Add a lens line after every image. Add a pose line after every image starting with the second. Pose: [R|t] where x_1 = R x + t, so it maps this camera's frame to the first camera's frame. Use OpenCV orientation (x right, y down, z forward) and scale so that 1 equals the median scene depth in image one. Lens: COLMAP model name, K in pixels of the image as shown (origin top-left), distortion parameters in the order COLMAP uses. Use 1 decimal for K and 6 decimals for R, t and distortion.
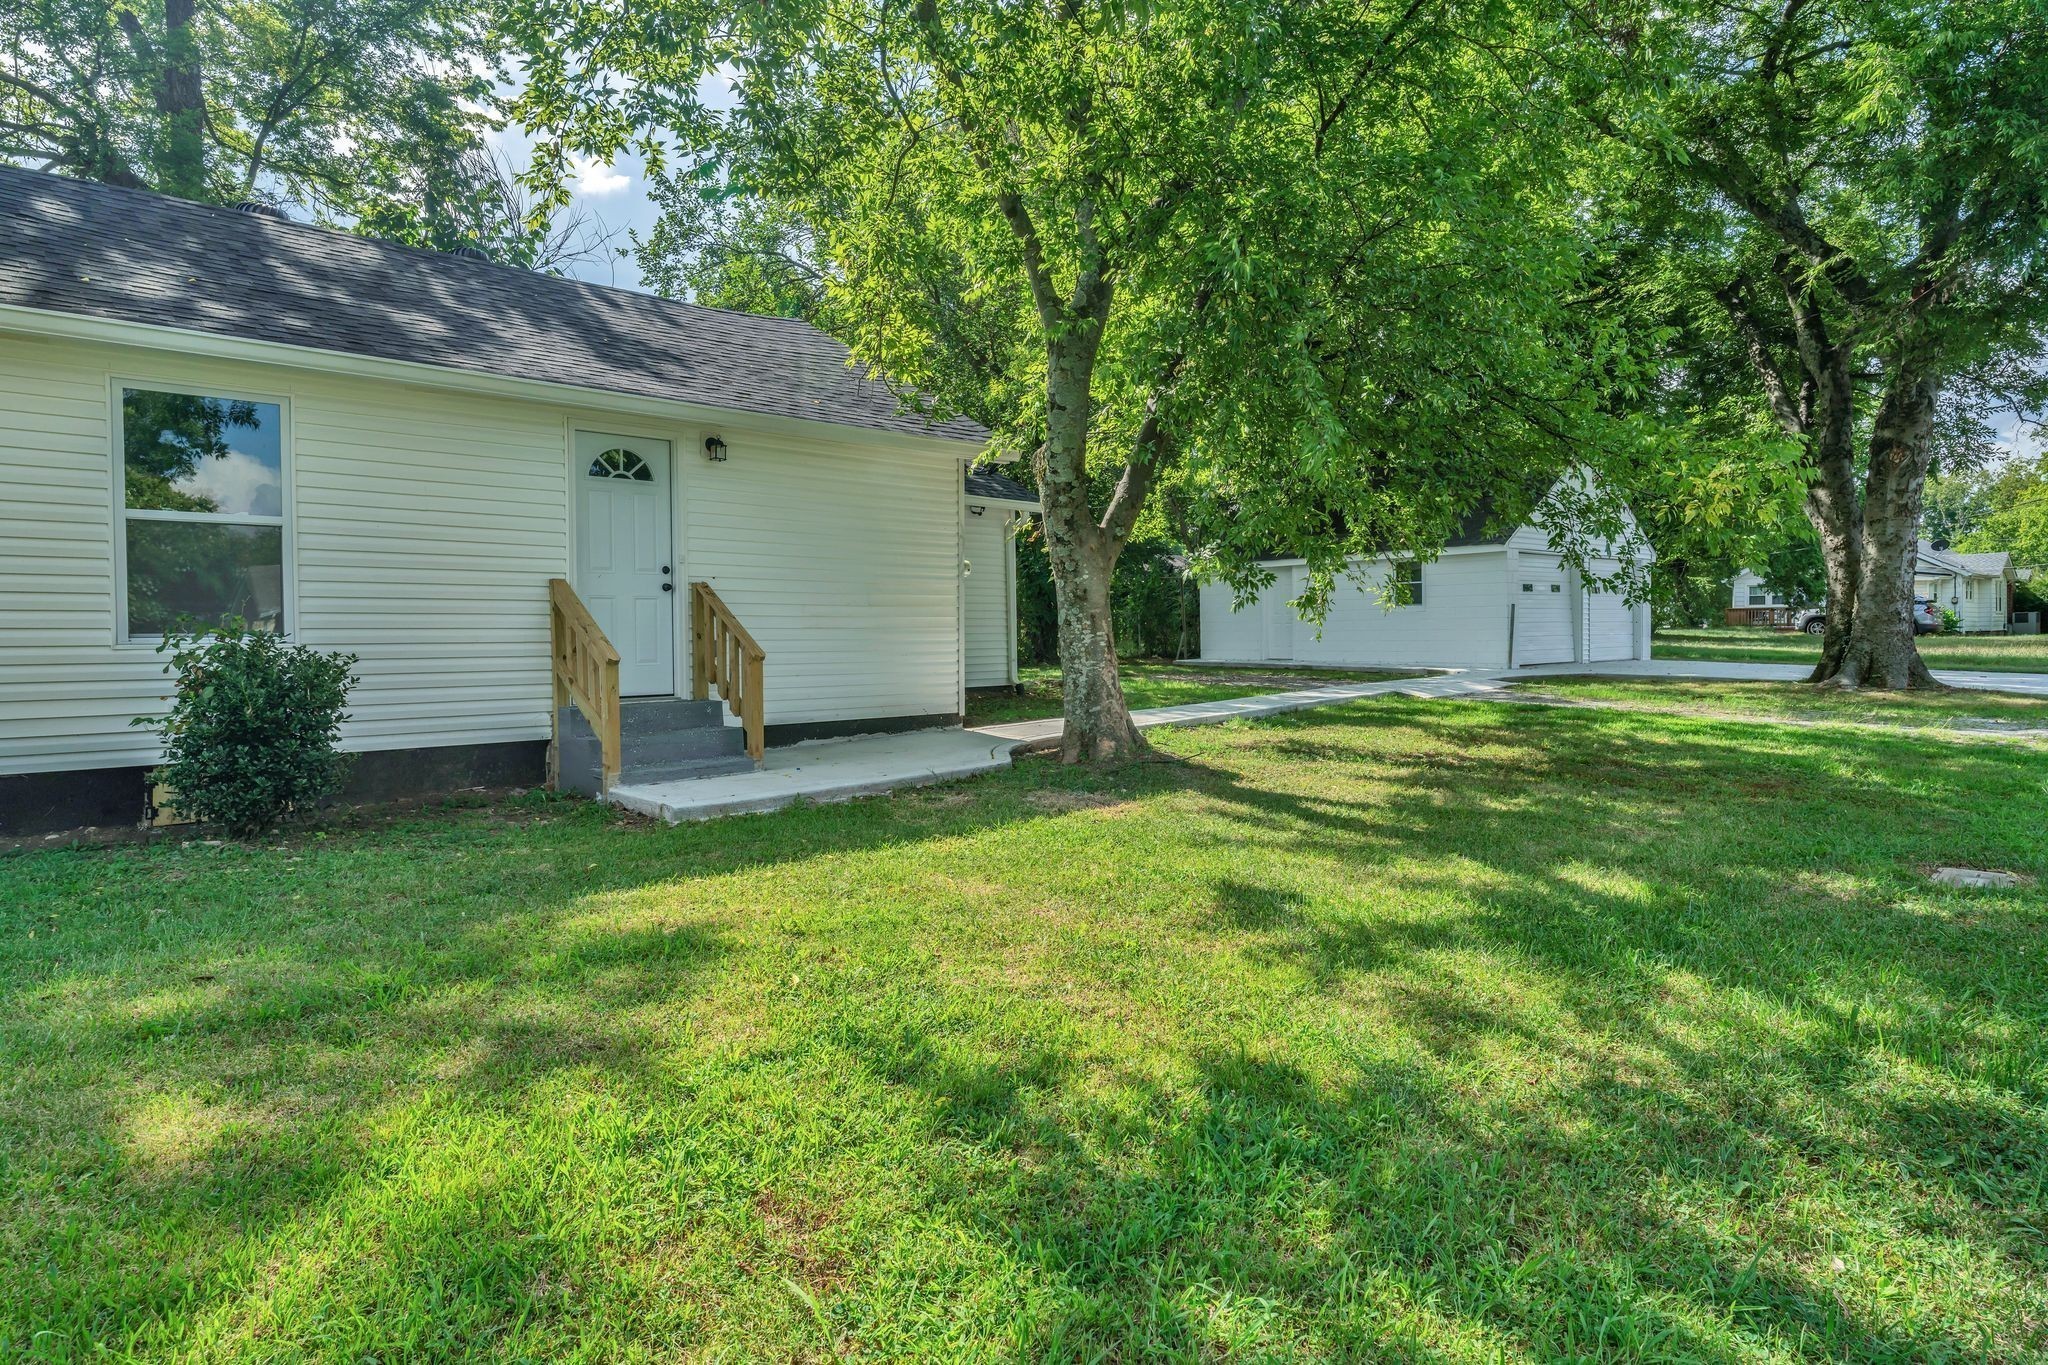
lens RADIAL K [[1133.8, 0, 1022.6], [0, 1133.8, 637.3], [0, 0, 1]] dist [-0.003664, -0.000826]
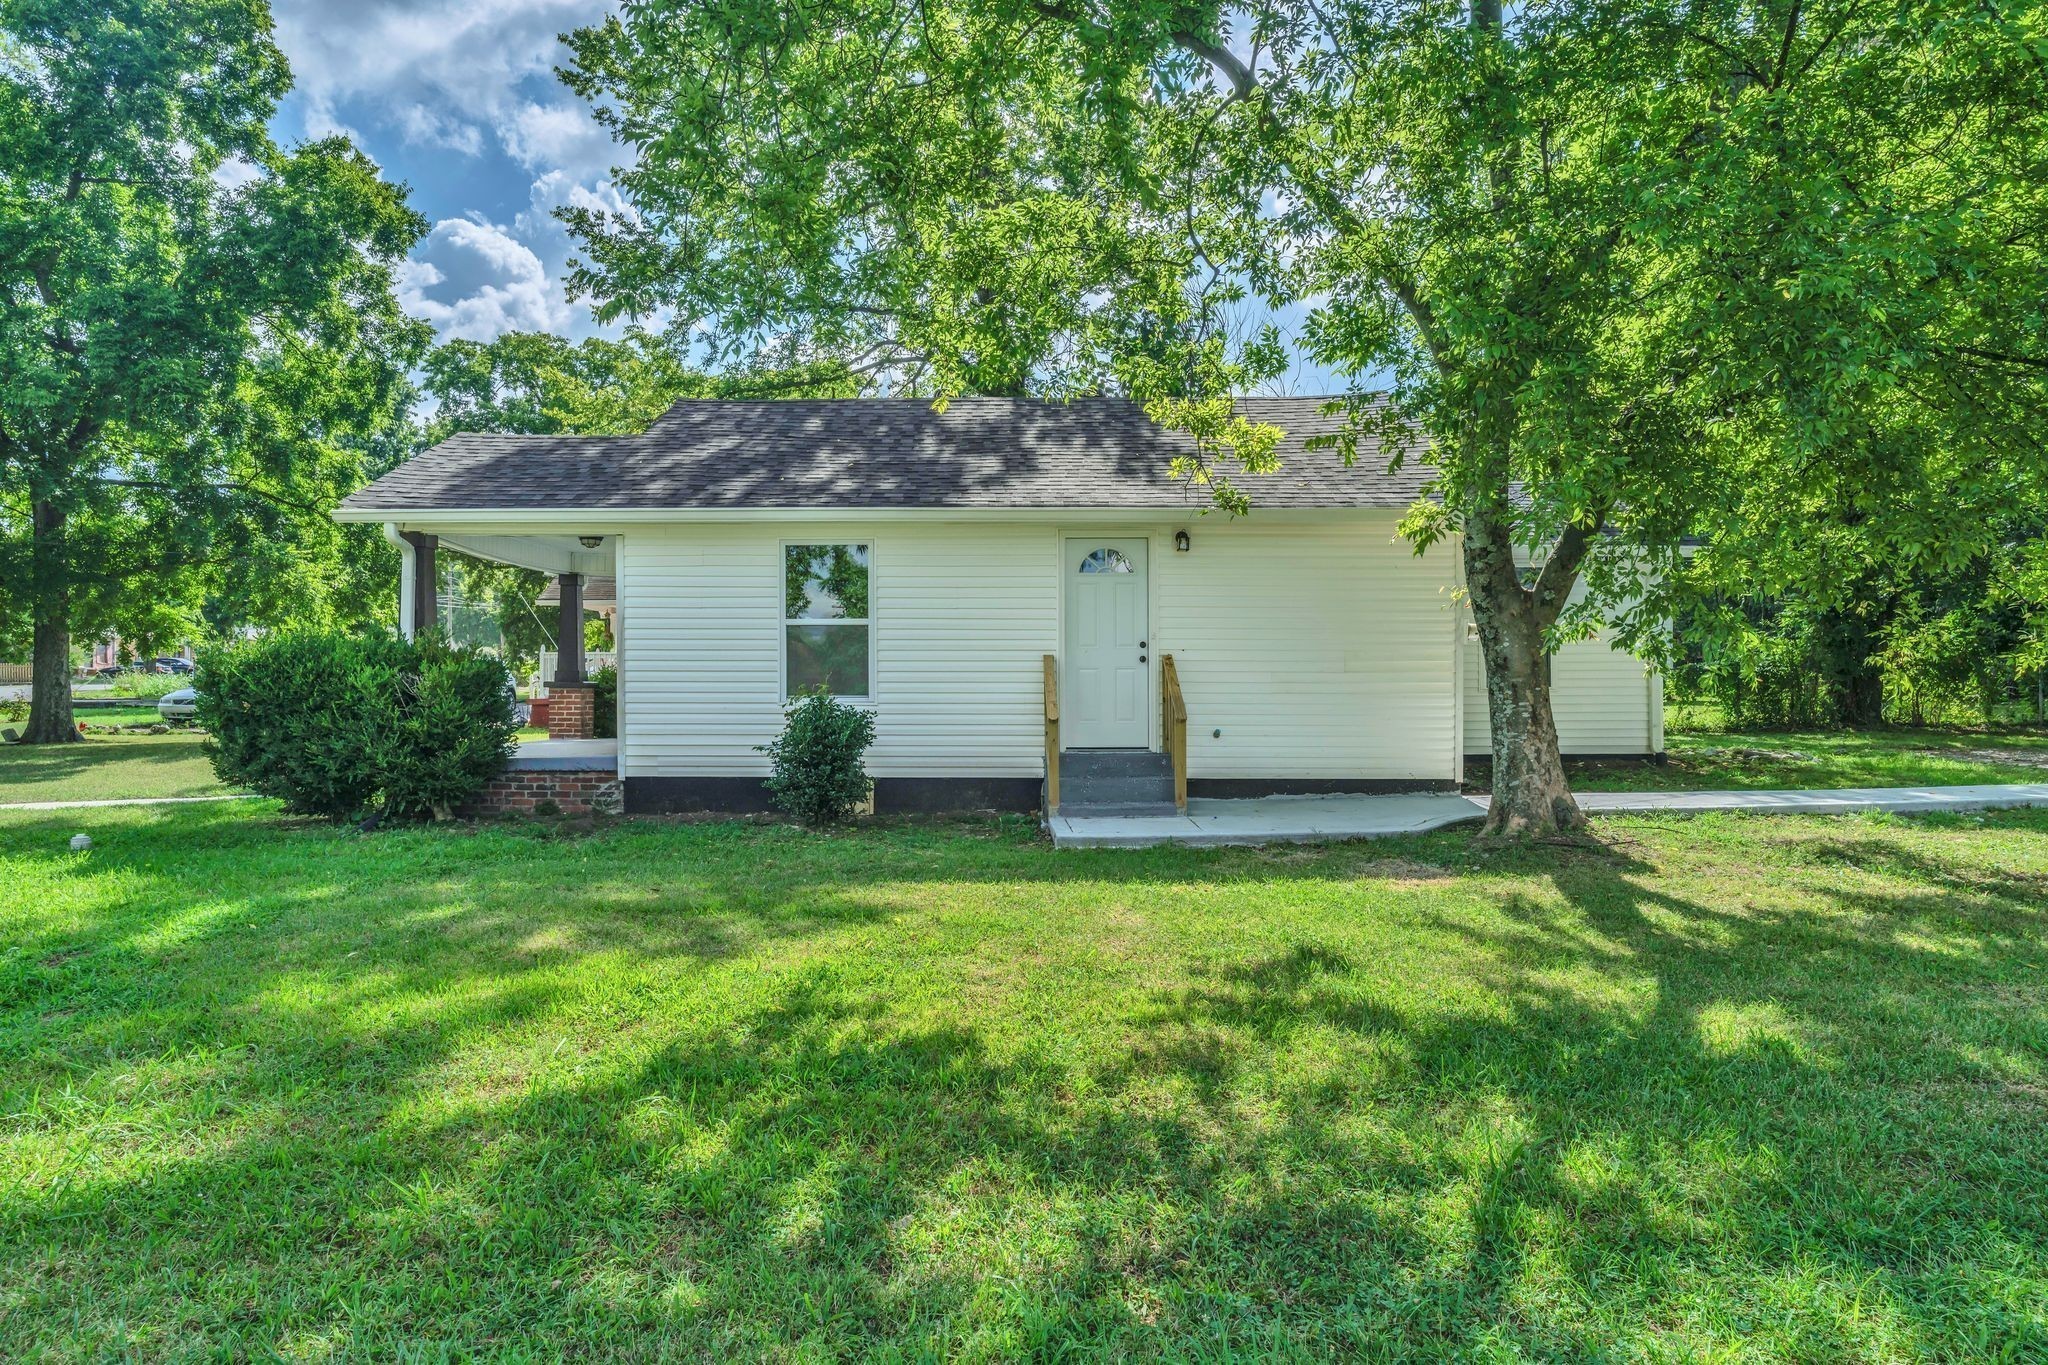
lens RADIAL K [[1143.0, 0, 1015.3], [0, 1143.0, 683.3], [0, 0, 1]] dist [-0.002790, 0.000072]
pose [[0.733799, 0.007560, -0.679325, 0.459568], [-0.008006, 0.999965, 0.002480, -0.022360], [0.679319, 0.003618, 0.733834, 0.012620]]
